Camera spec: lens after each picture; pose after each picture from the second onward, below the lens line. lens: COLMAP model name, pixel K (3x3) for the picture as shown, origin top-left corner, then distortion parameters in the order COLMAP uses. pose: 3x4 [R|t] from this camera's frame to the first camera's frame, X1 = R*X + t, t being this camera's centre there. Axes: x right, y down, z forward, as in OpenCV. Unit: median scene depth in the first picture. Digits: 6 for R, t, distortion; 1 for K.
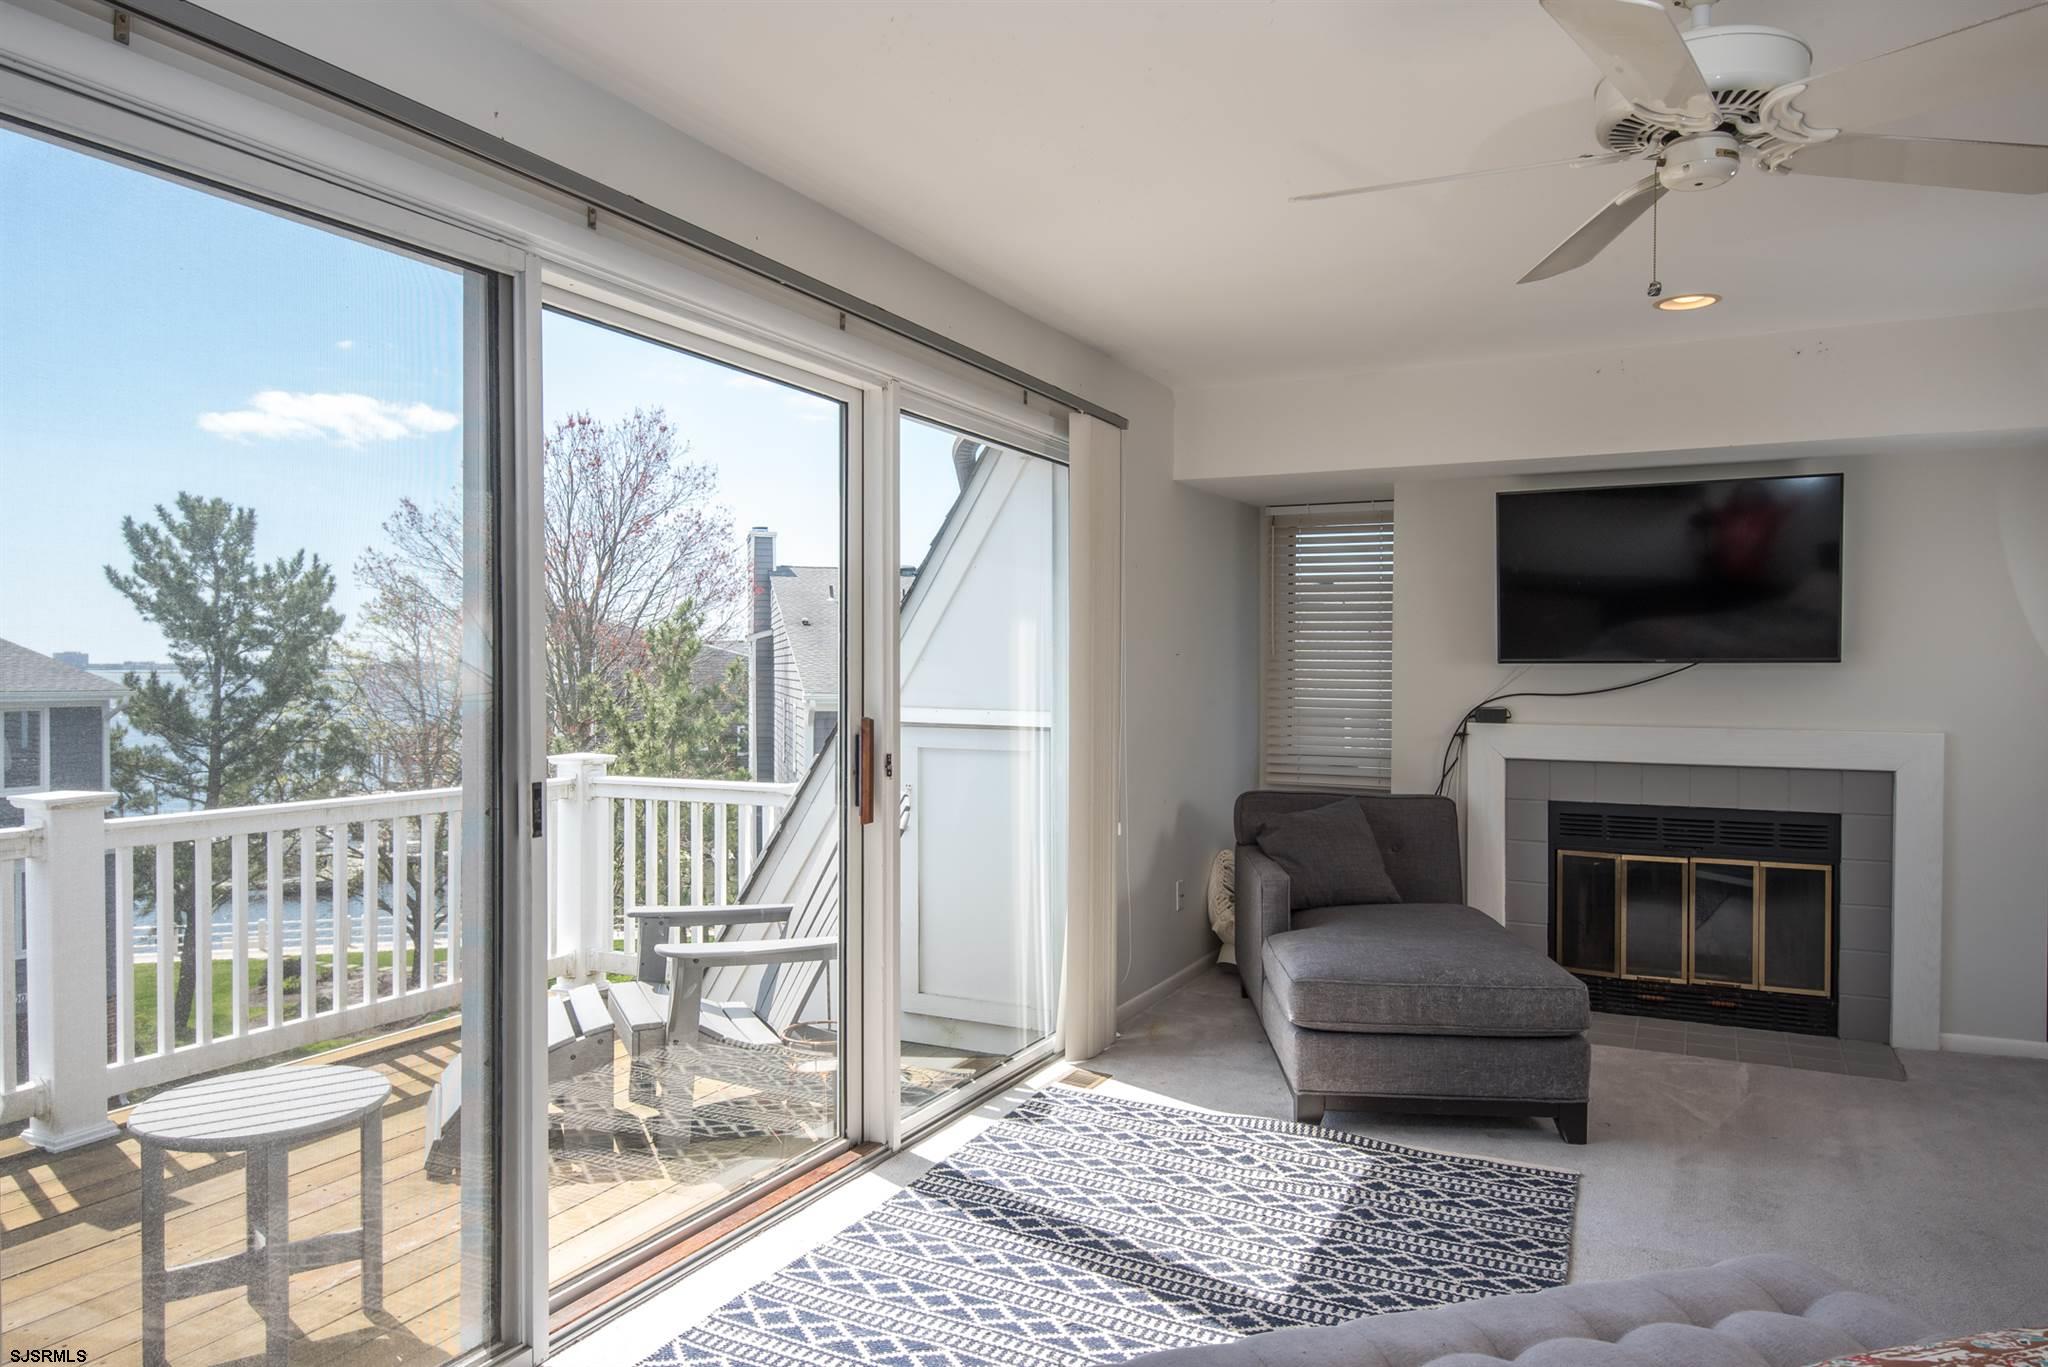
lens RADIAL K [[1369.2, 0, 1010.6], [0, 1369.2, 679.7], [0, 0, 1]] dist [0.014987, -0.003348]
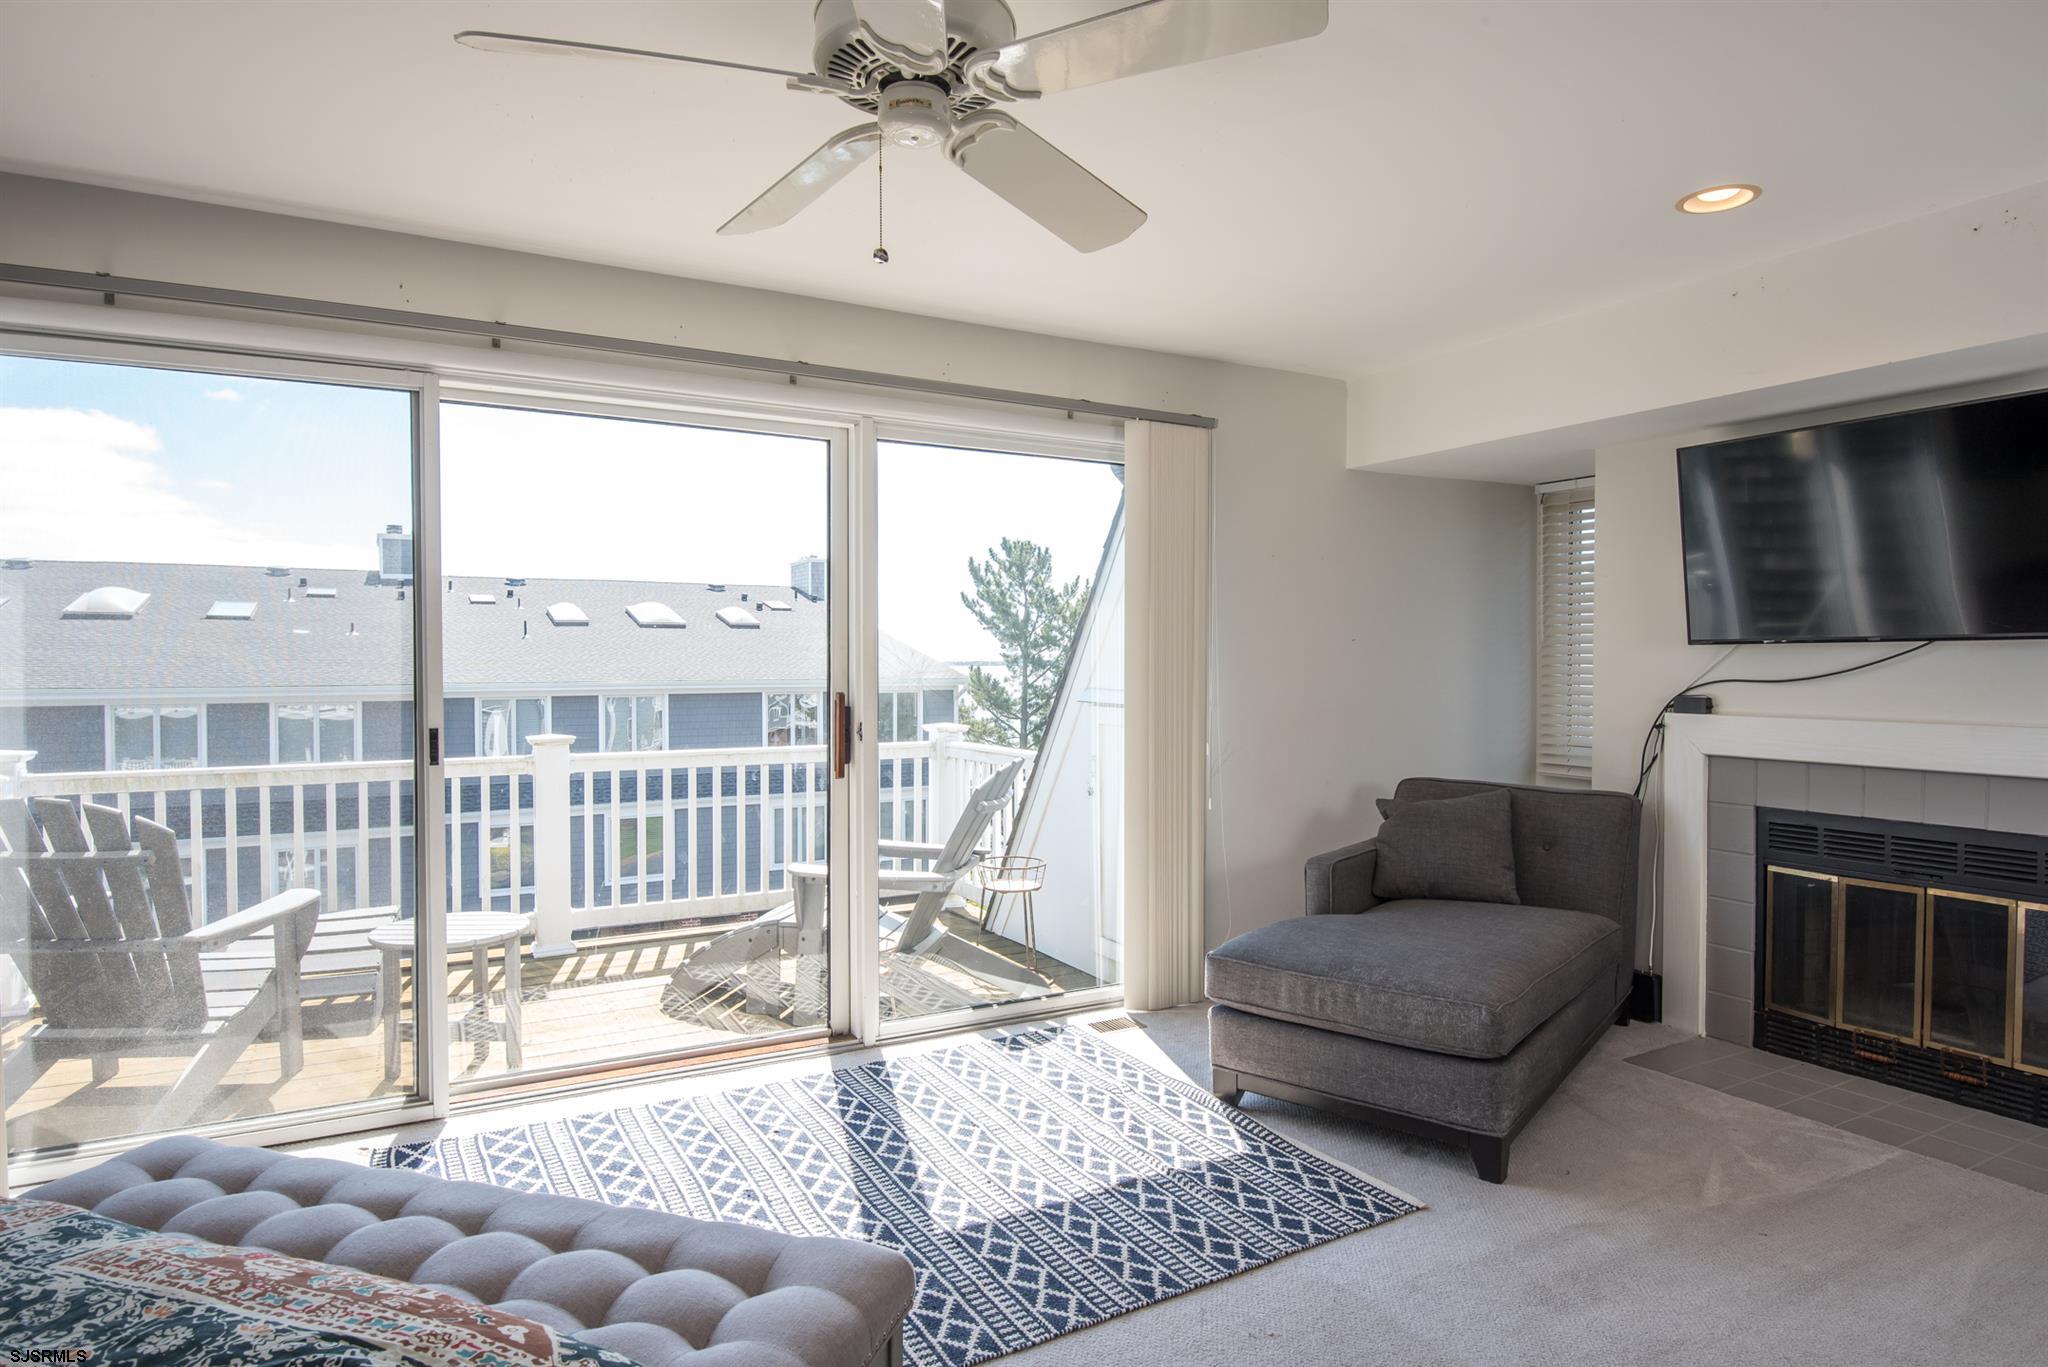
lens RADIAL K [[1163.2, 0, 1018.9], [0, 1163.2, 671.3], [0, 0, 1]] dist [-0.006317, -0.004826]
pose [[0.825562, 0.000927, -0.564310, 0.564261], [-0.002033, 0.999997, -0.001332, 0.008934], [0.564307, 0.002247, 0.825562, 0.200265]]
